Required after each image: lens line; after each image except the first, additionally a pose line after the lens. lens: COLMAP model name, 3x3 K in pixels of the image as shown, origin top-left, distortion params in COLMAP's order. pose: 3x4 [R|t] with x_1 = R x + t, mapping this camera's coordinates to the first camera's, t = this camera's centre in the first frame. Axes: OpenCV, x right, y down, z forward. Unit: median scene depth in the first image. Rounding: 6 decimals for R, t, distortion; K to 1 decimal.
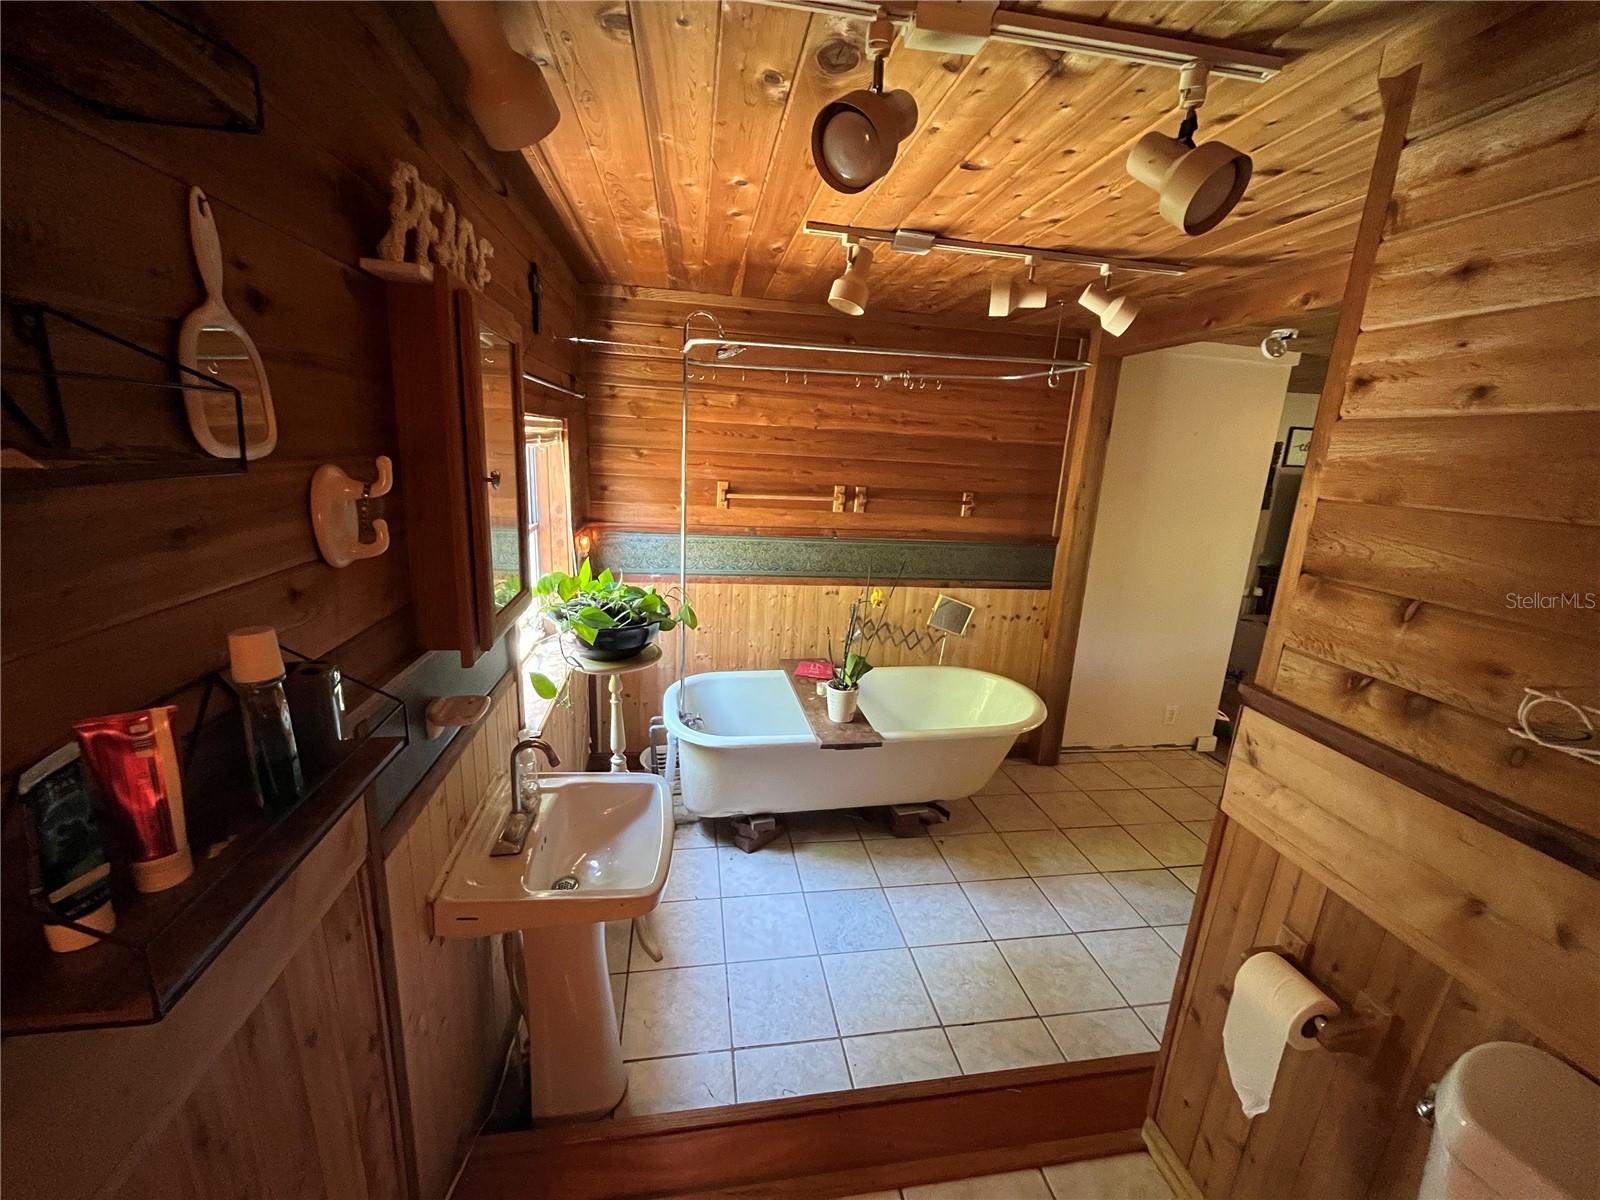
lens RADIAL K [[641.8, 0, 797.4], [0, 641.8, 602.3], [0, 0, 1]] dist [-0.004857, -0.000448]
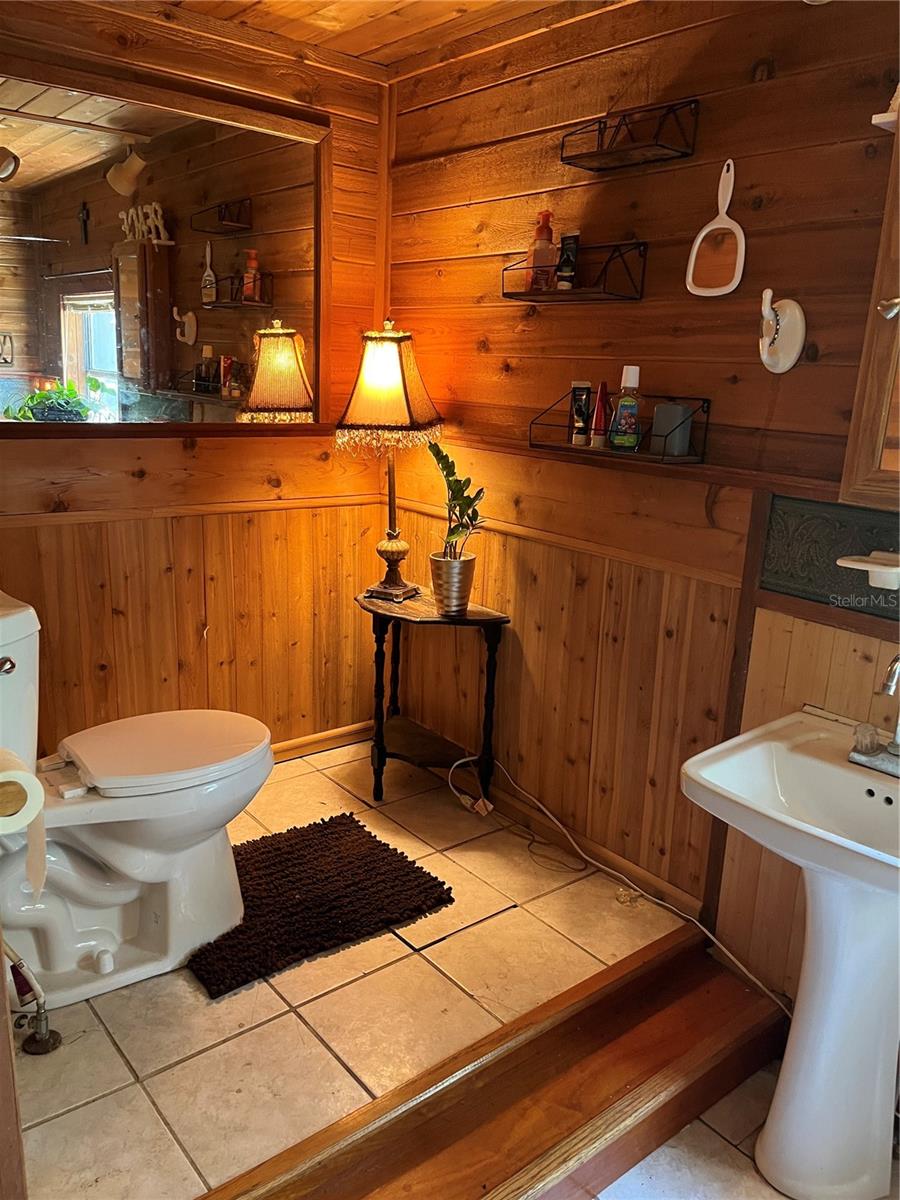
lens RADIAL K [[904.6, 0, 449.8], [0, 904.6, 607.2], [0, 0, 1]] dist [0.058169, -0.073893]
pose [[-0.860674, 0.043944, -0.507256, 1.258446], [-0.206550, 0.880473, 0.426736, -0.397710], [0.465378, 0.472054, -0.748724, 3.085552]]
